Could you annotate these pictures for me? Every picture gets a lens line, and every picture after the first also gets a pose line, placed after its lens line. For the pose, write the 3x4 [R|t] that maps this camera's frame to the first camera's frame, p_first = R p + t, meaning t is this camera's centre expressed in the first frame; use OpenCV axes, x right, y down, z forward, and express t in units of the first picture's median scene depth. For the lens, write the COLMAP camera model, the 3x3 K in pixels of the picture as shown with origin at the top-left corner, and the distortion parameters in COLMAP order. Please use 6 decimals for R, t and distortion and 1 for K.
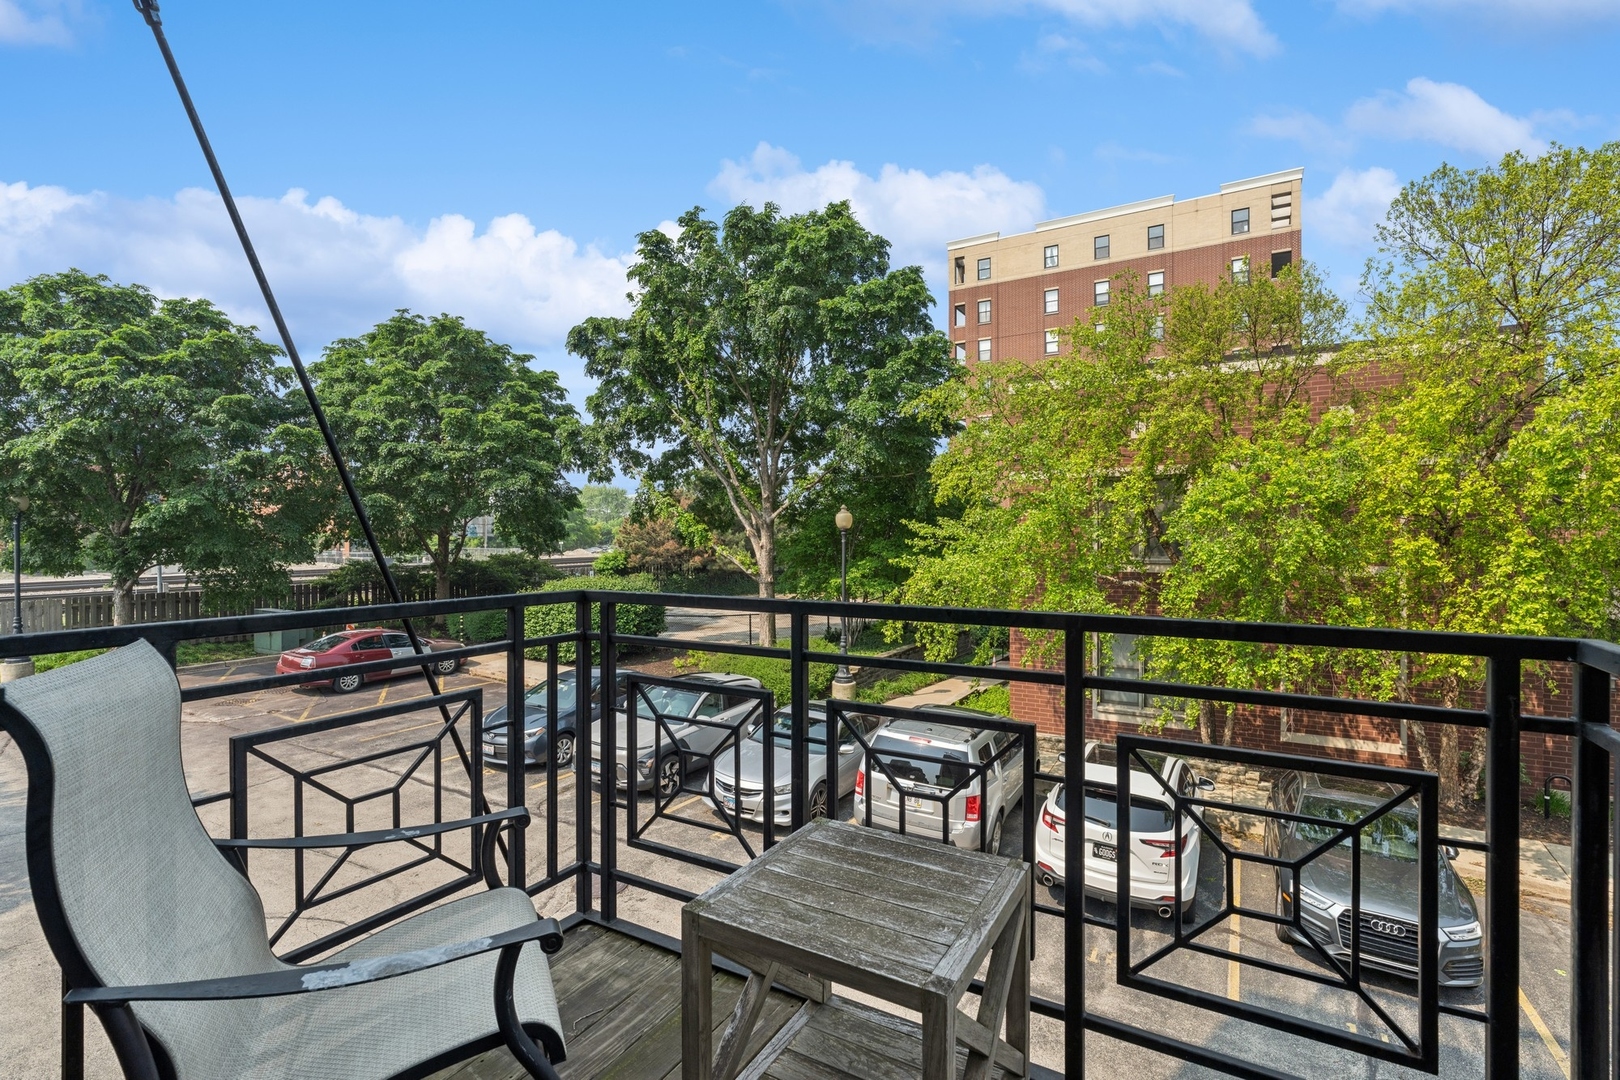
lens RADIAL K [[743.9, 0, 804.5], [0, 743.9, 525.9], [0, 0, 1]] dist [-0.004738, 0.001589]
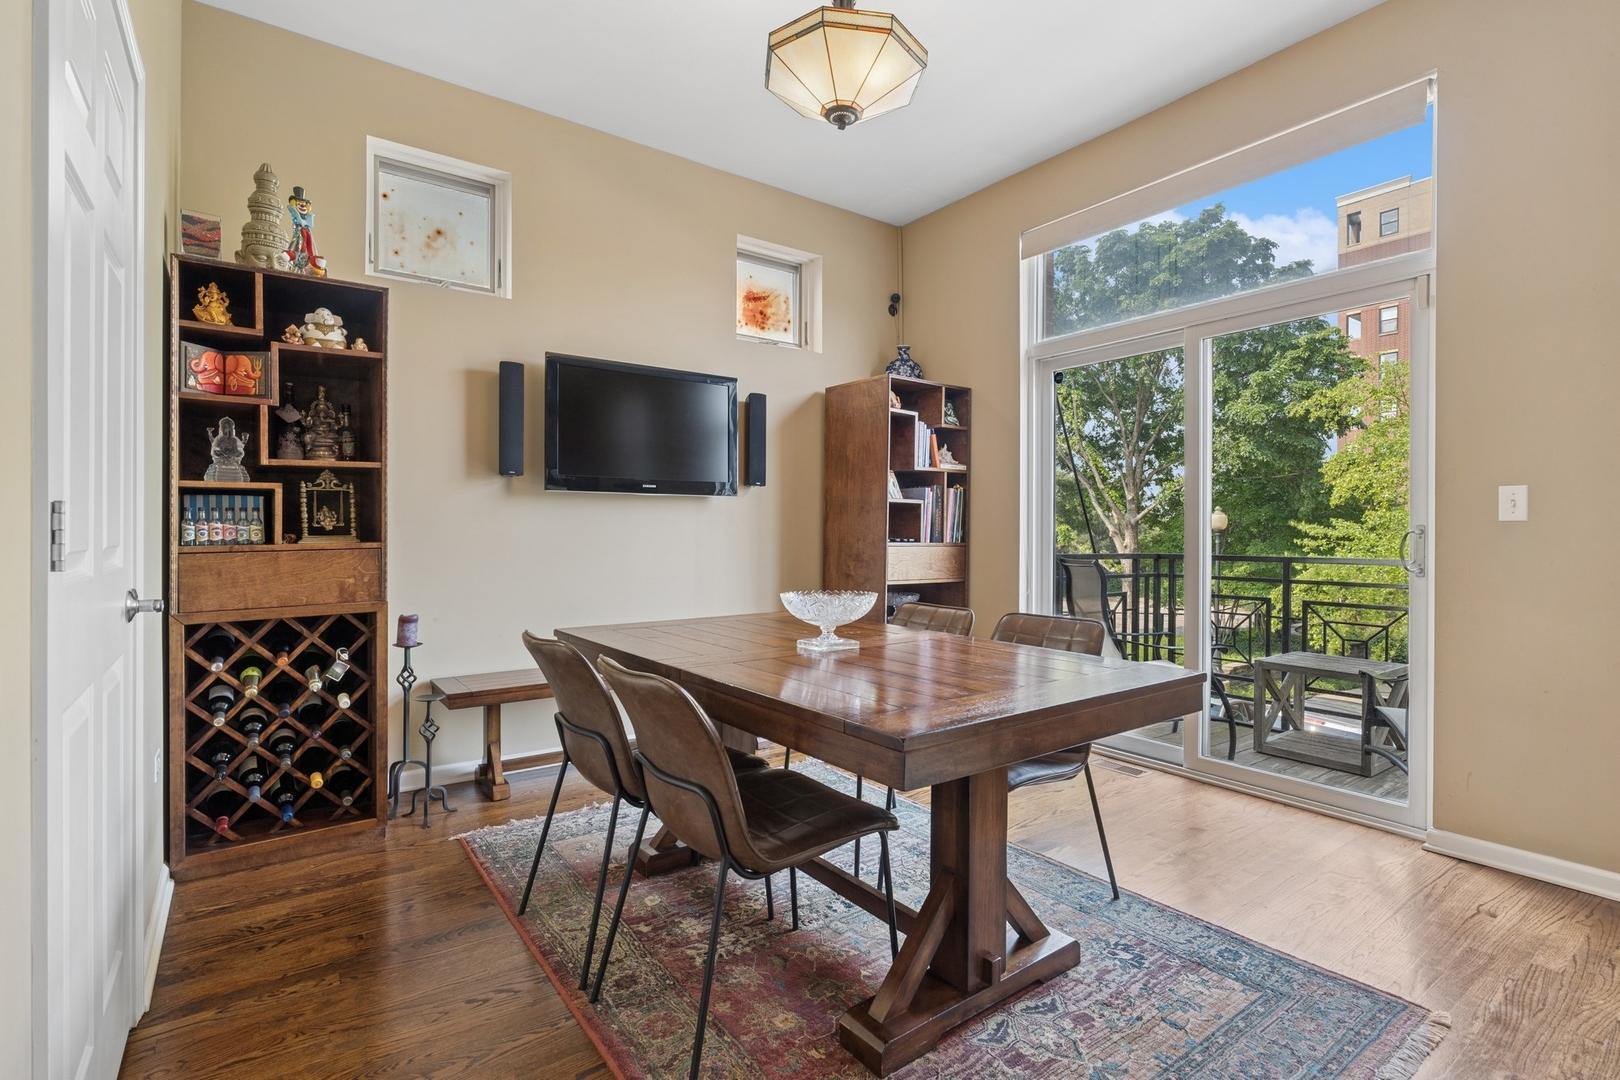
lens RADIAL K [[782.6, 0, 797.2], [0, 782.6, 532.4], [0, 0, 1]] dist [-0.006427, 0.003933]
pose [[0.918086, 0.011971, -0.396200, -0.049554], [-0.010367, 0.999927, 0.006190, 0.006610], [0.396245, -0.001576, 0.918143, -0.195609]]
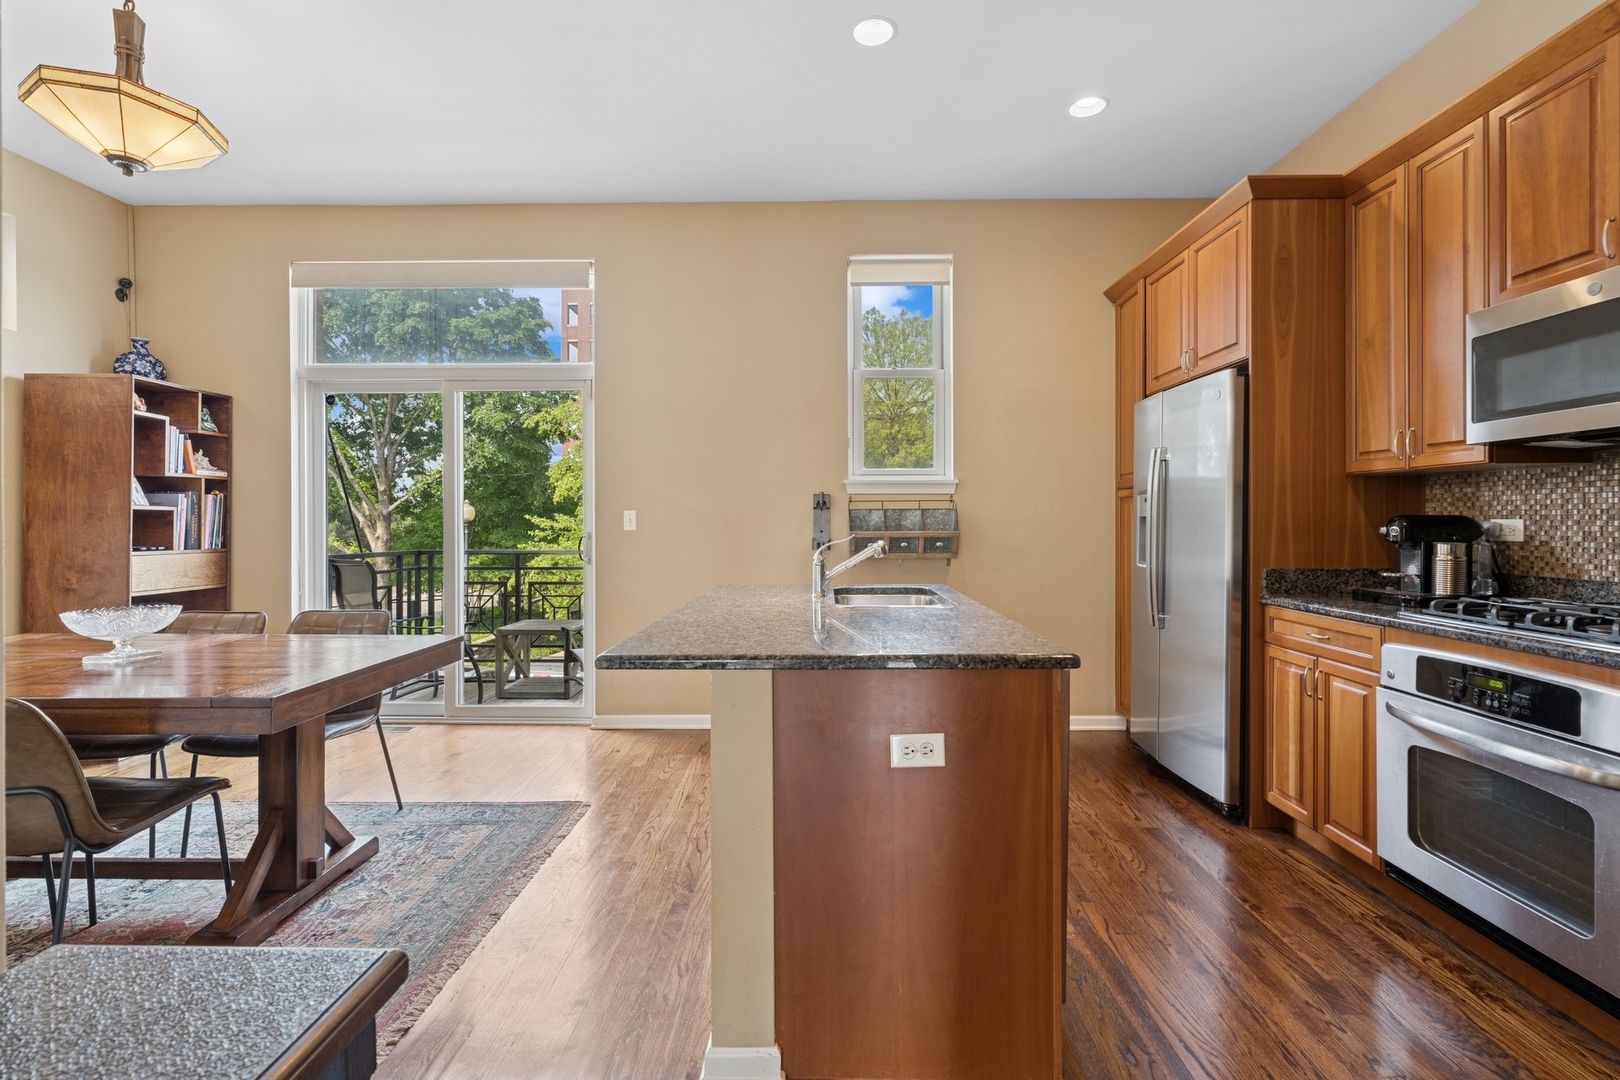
lens RADIAL K [[743.9, 0, 810.9], [0, 743.9, 523.9], [0, 0, 1]] dist [-0.004738, 0.001589]
pose [[0.867510, 0.004877, 0.497396, -0.051810], [-0.006322, 0.999979, 0.001221, 0.004362], [-0.497380, -0.004204, 0.867523, -0.218342]]
